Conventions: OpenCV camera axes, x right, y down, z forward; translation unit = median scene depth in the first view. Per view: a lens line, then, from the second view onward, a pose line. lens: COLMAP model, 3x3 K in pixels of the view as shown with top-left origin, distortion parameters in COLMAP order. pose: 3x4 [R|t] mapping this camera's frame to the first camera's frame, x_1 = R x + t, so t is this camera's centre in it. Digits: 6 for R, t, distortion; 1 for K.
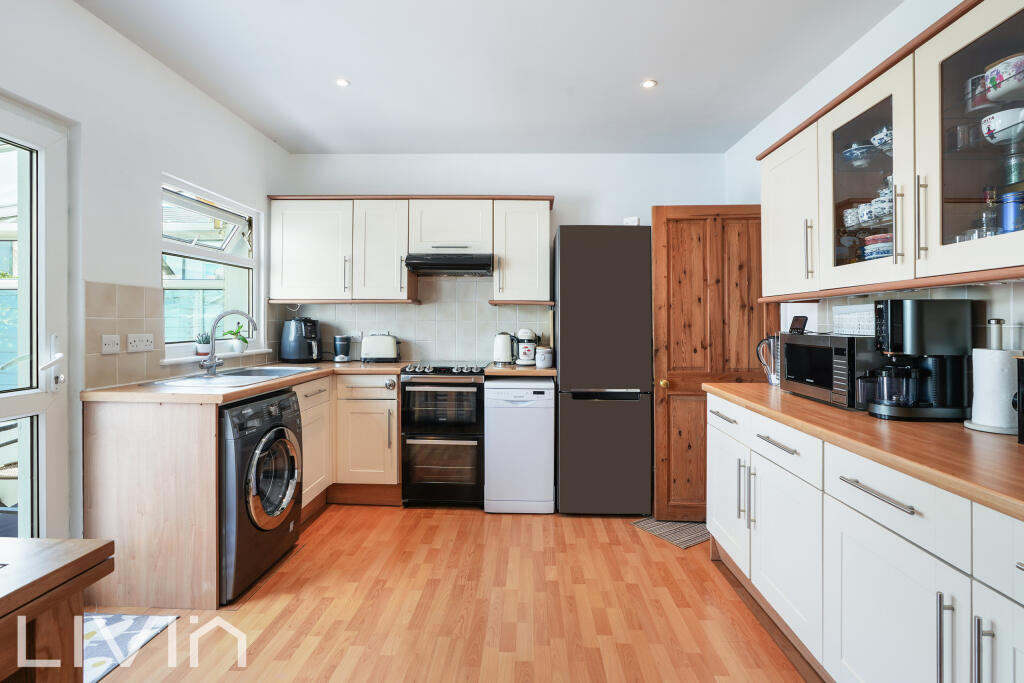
lens RADIAL K [[492.3, 0, 513.7], [0, 492.3, 321.2], [0, 0, 1]] dist [-0.018461, 0.000486]
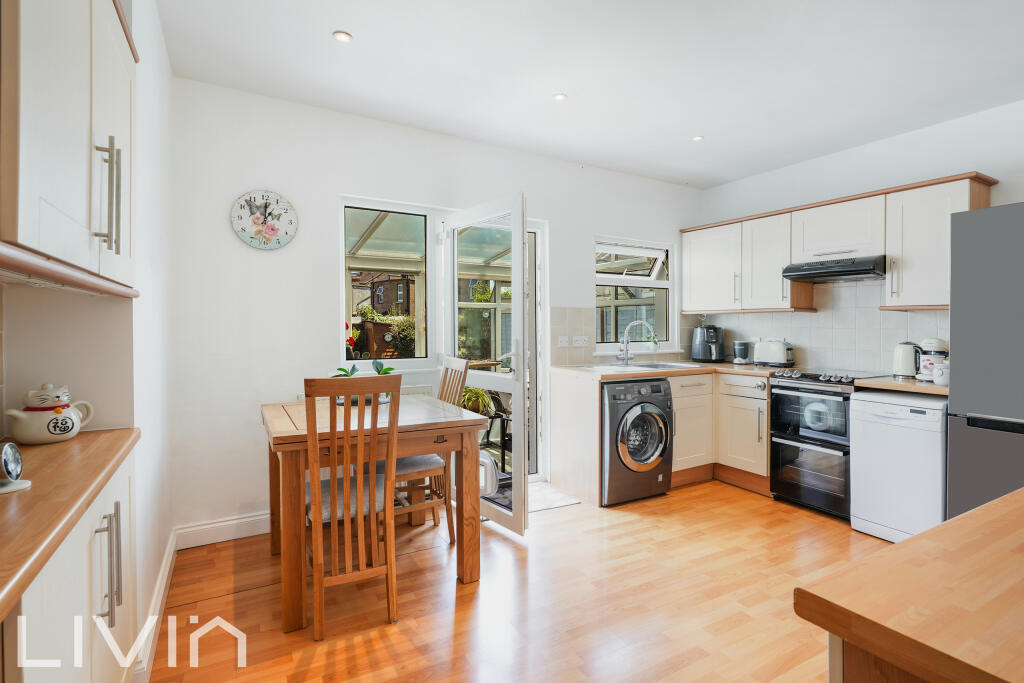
lens RADIAL K [[494.1, 0, 512.0], [0, 494.1, 341.5], [0, 0, 1]] dist [-0.020763, 0.022322]
pose [[0.525637, 0.026034, -0.850310, 0.396172], [0.000510, 0.999522, 0.030918, -0.005846], [0.850709, -0.016685, 0.525373, -0.063852]]
